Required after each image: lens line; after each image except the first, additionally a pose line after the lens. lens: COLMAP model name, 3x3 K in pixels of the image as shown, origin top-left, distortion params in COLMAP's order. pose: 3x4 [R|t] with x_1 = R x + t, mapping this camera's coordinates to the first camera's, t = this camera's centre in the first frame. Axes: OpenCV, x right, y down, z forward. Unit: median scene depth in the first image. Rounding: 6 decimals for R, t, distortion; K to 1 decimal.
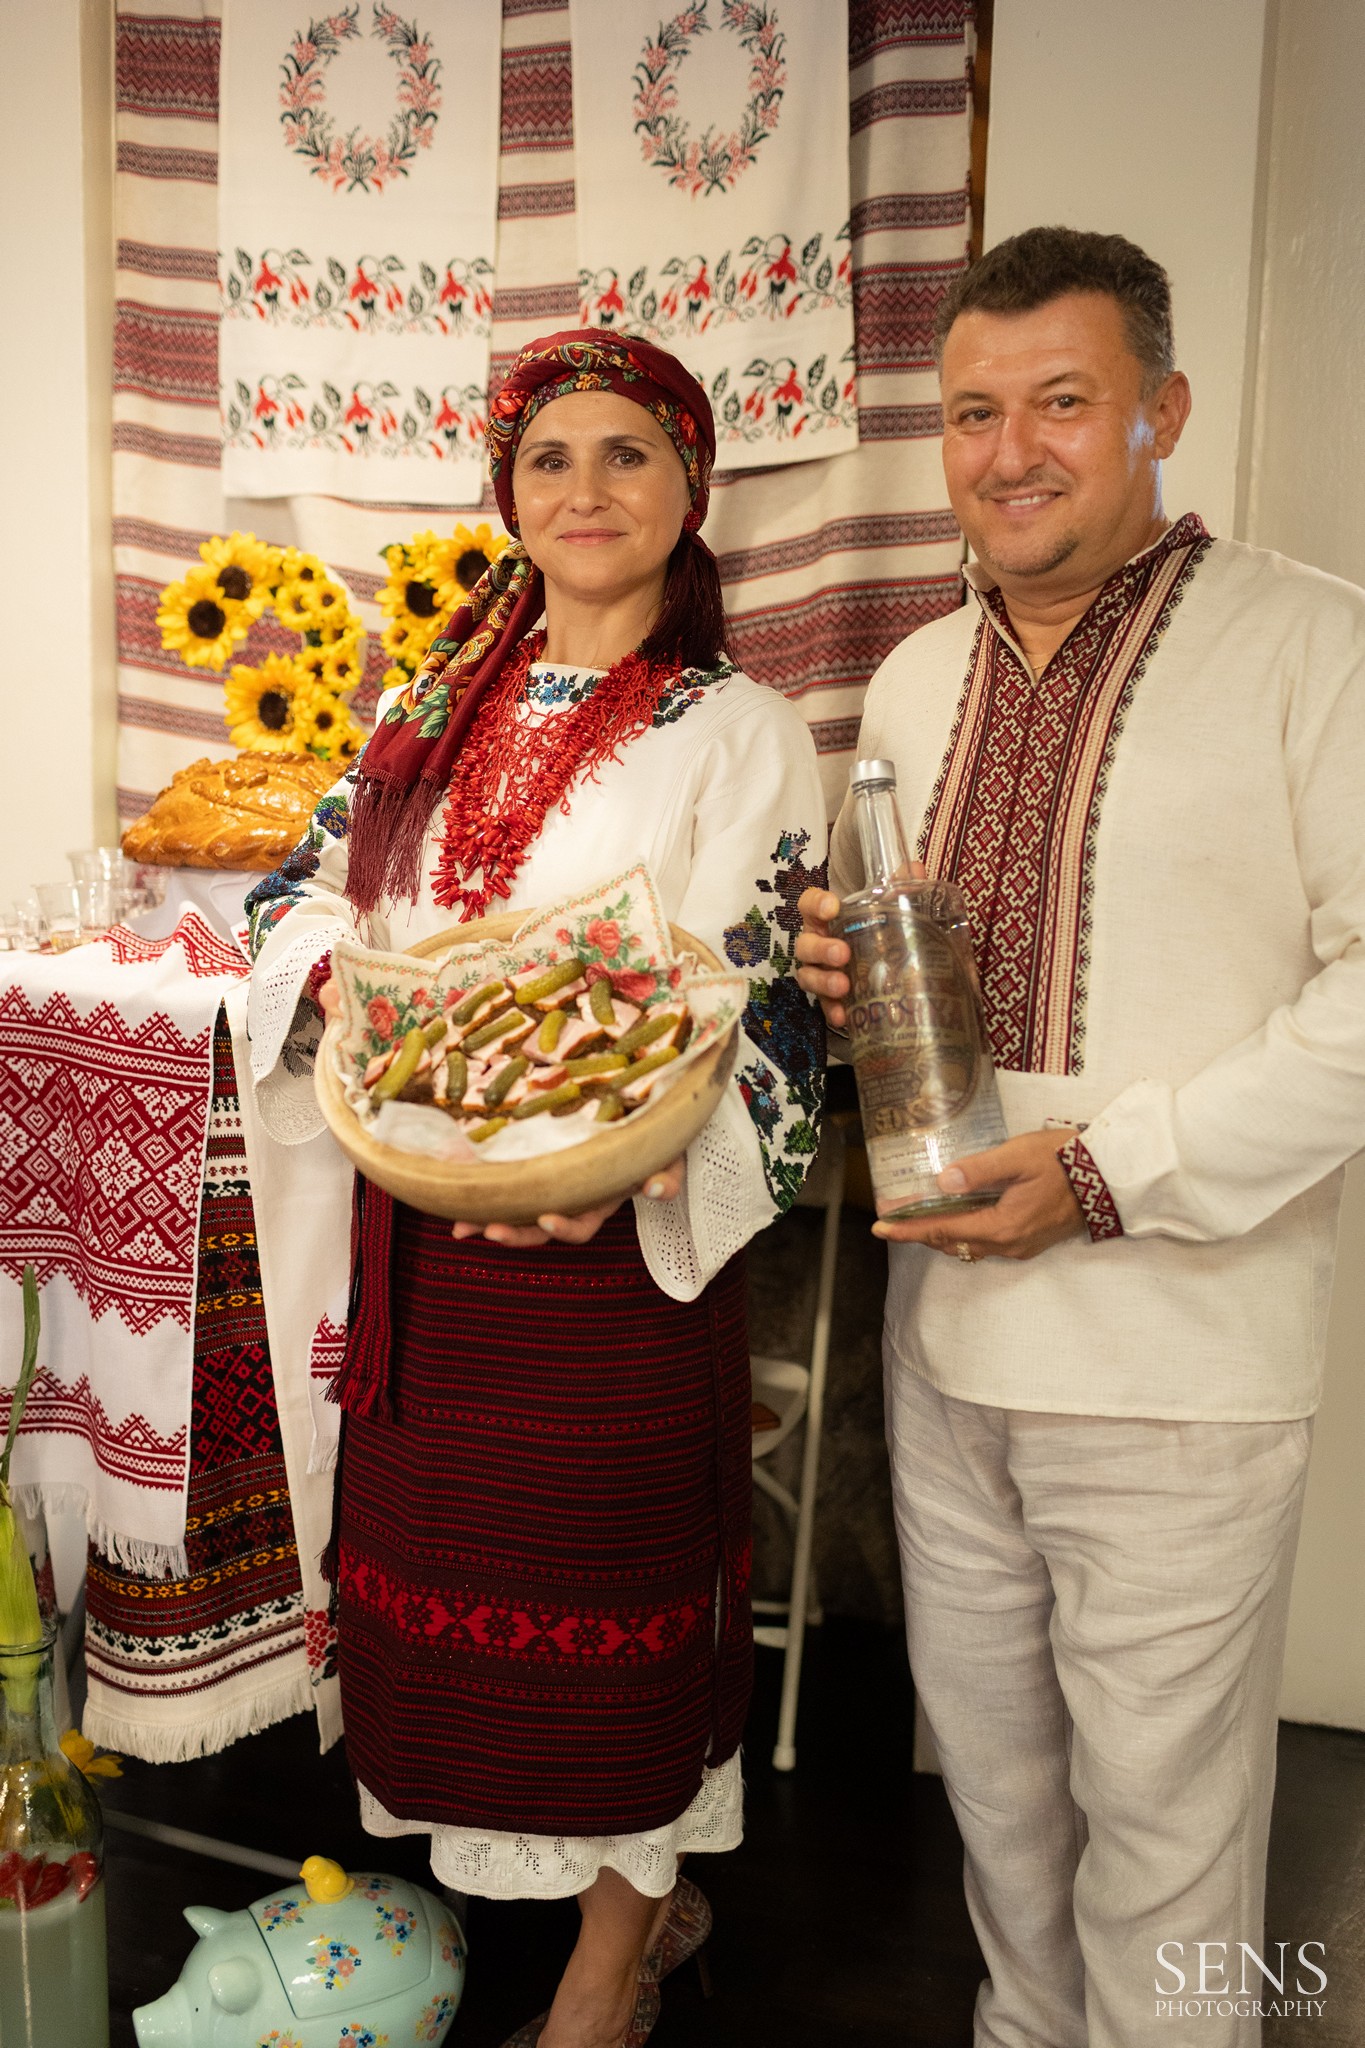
lens RADIAL K [[1929.9, 0, 682.2], [0, 1929.9, 1028.3], [0, 0, 1]] dist [0.017656, -0.022374]
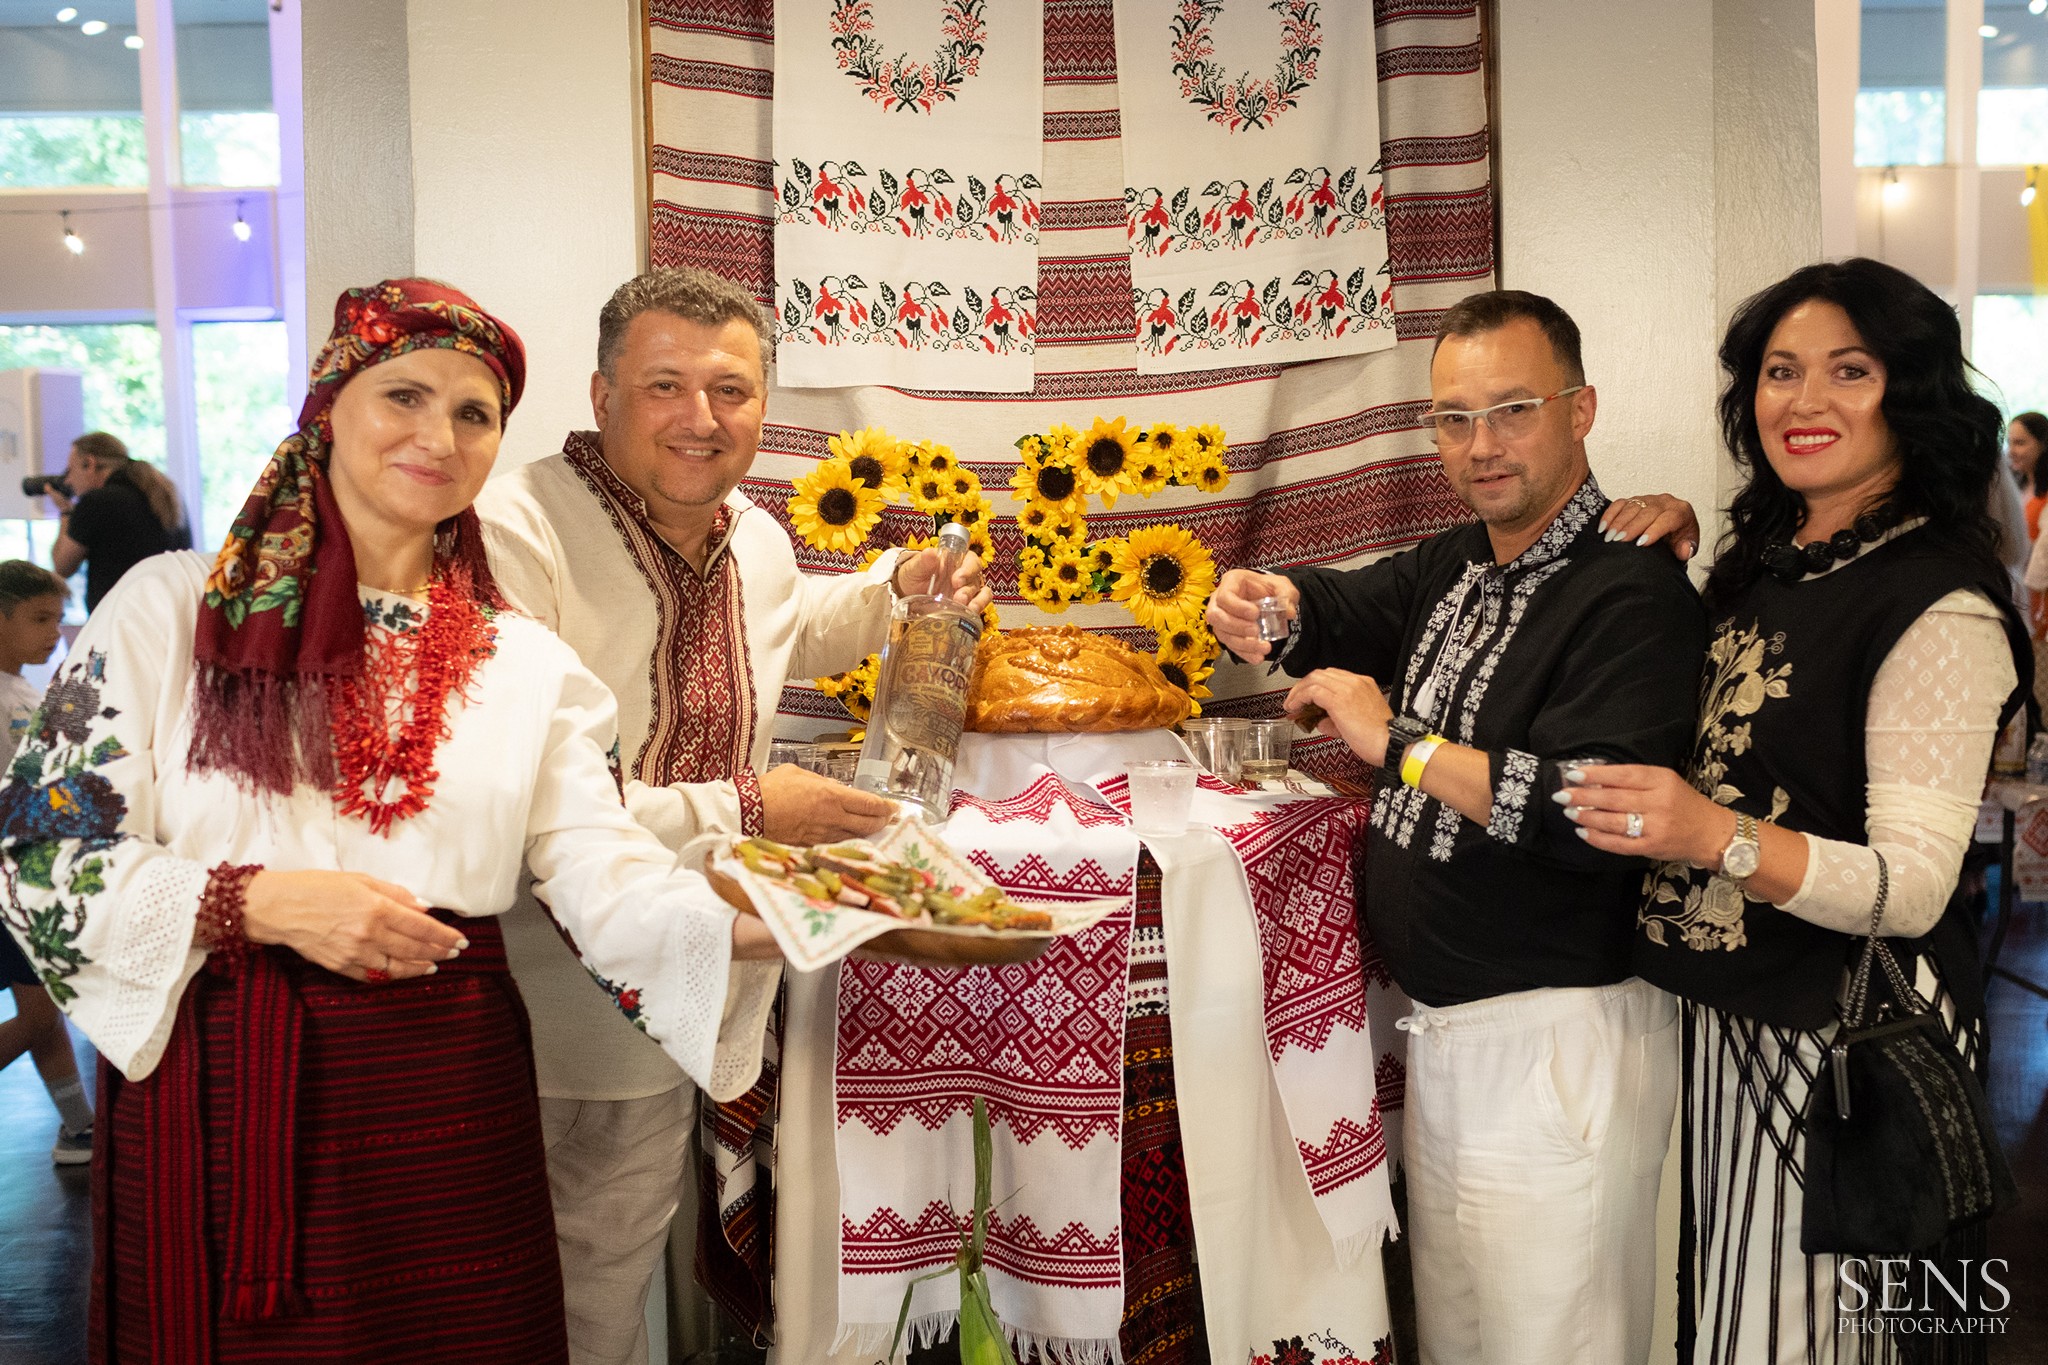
lens RADIAL K [[2184.4, 0, 1166.9], [0, 2184.4, 707.9], [0, 0, 1]] dist [0.014091, -0.012685]
pose [[0.944769, -0.058885, 0.322404, -0.476619], [0.086843, 0.993543, -0.073017, 0.001197], [-0.316022, 0.096983, 0.943782, -0.180260]]
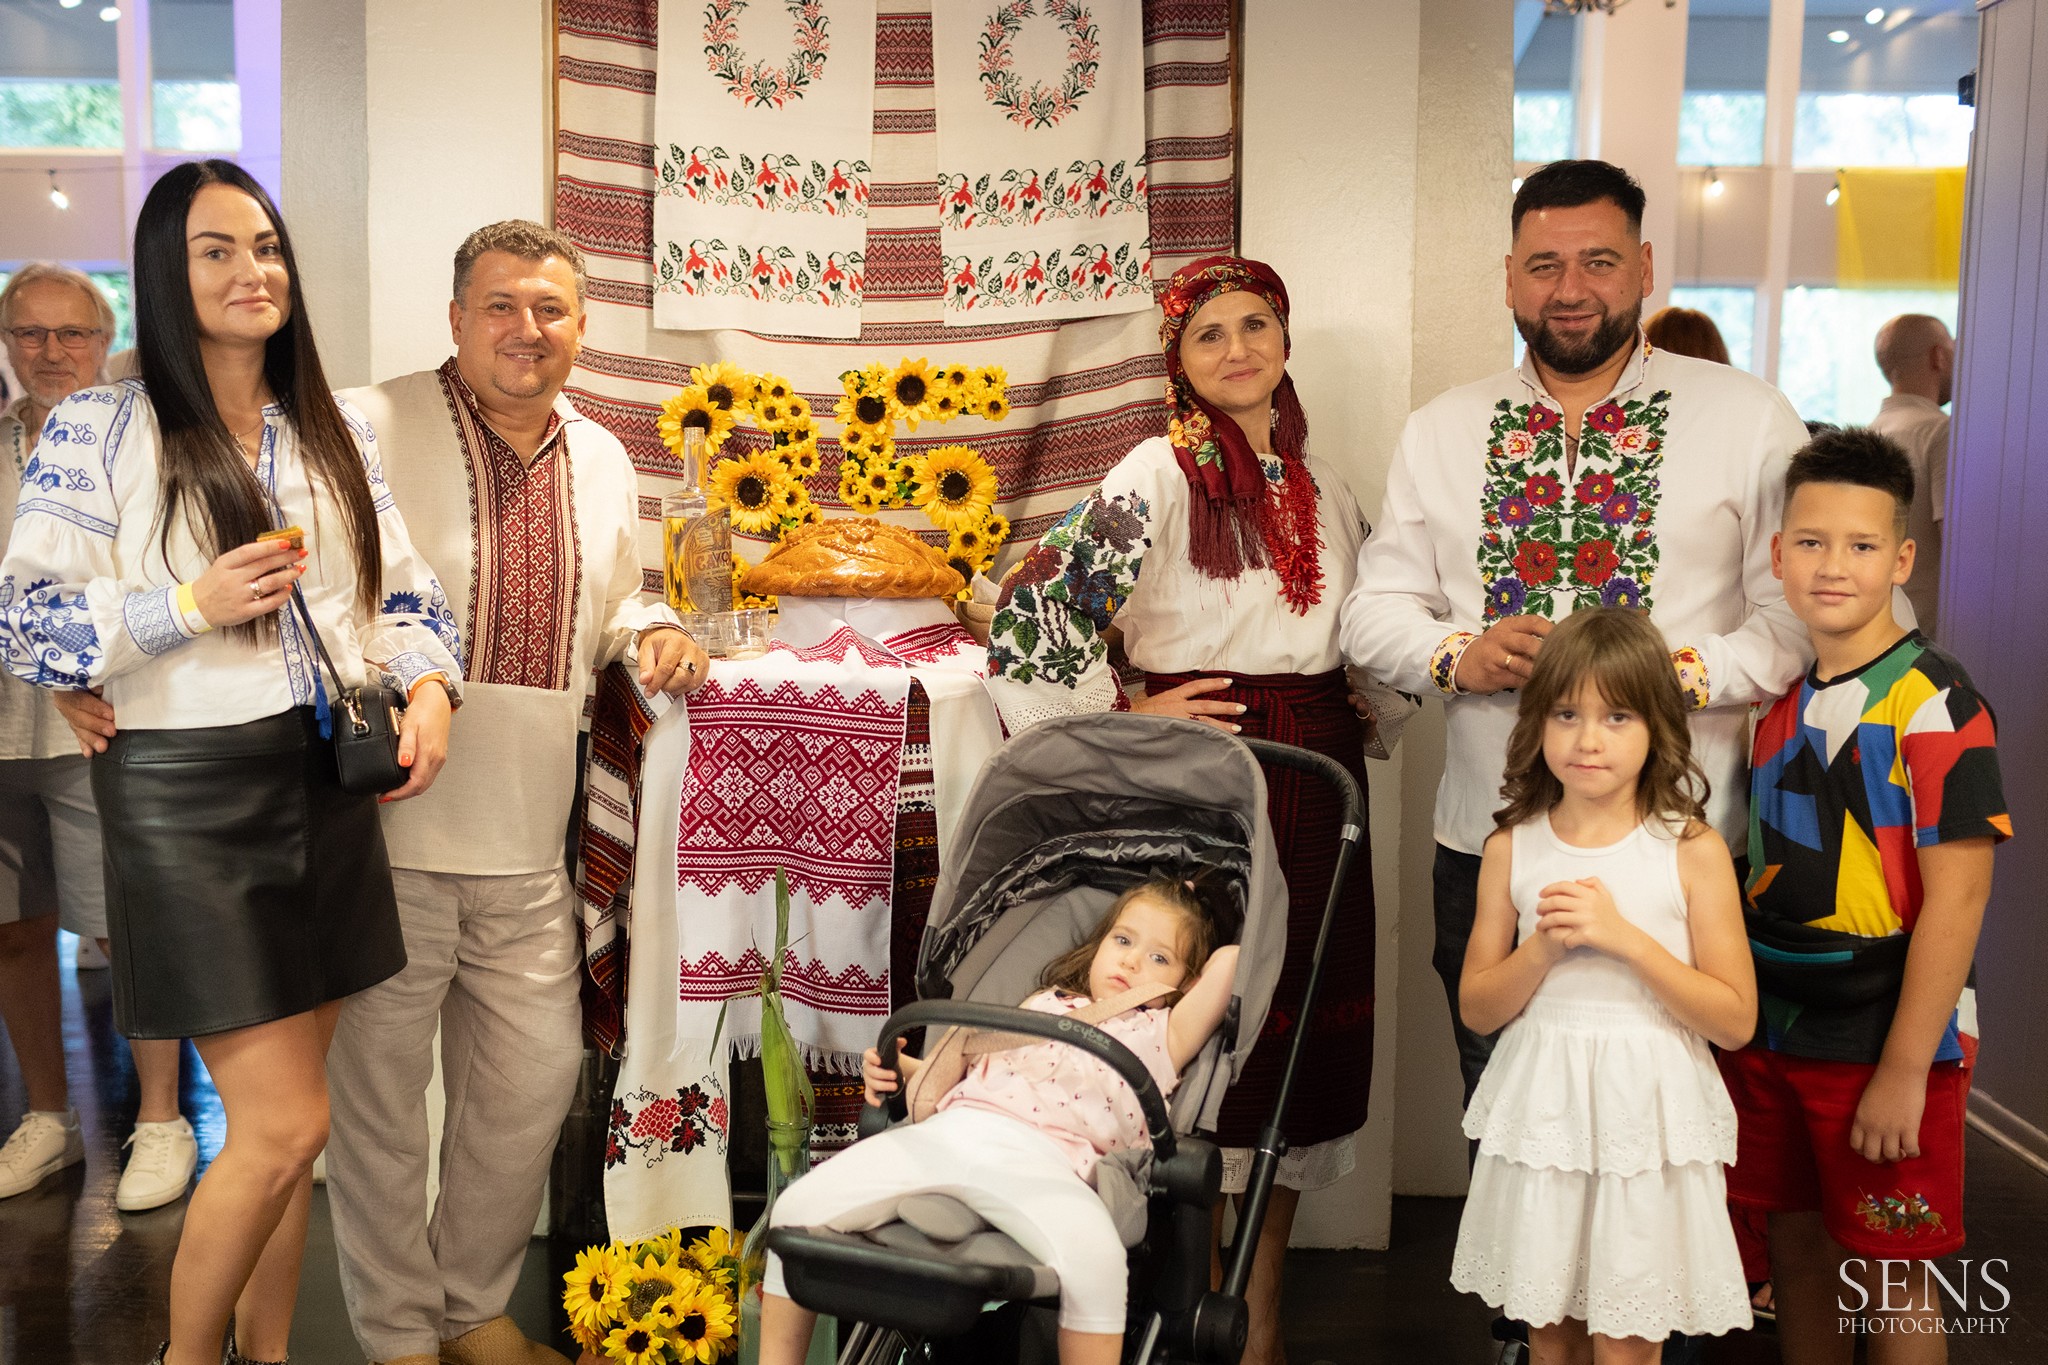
lens RADIAL K [[2054.0, 0, 975.6], [0, 2054.0, 742.8], [0, 0, 1]] dist [0.008719, -0.010438]
pose [[0.956177, -0.041650, 0.289811, -0.491139], [0.054468, 0.997855, -0.036303, 0.071329], [-0.287678, 0.050497, 0.956395, -0.408453]]
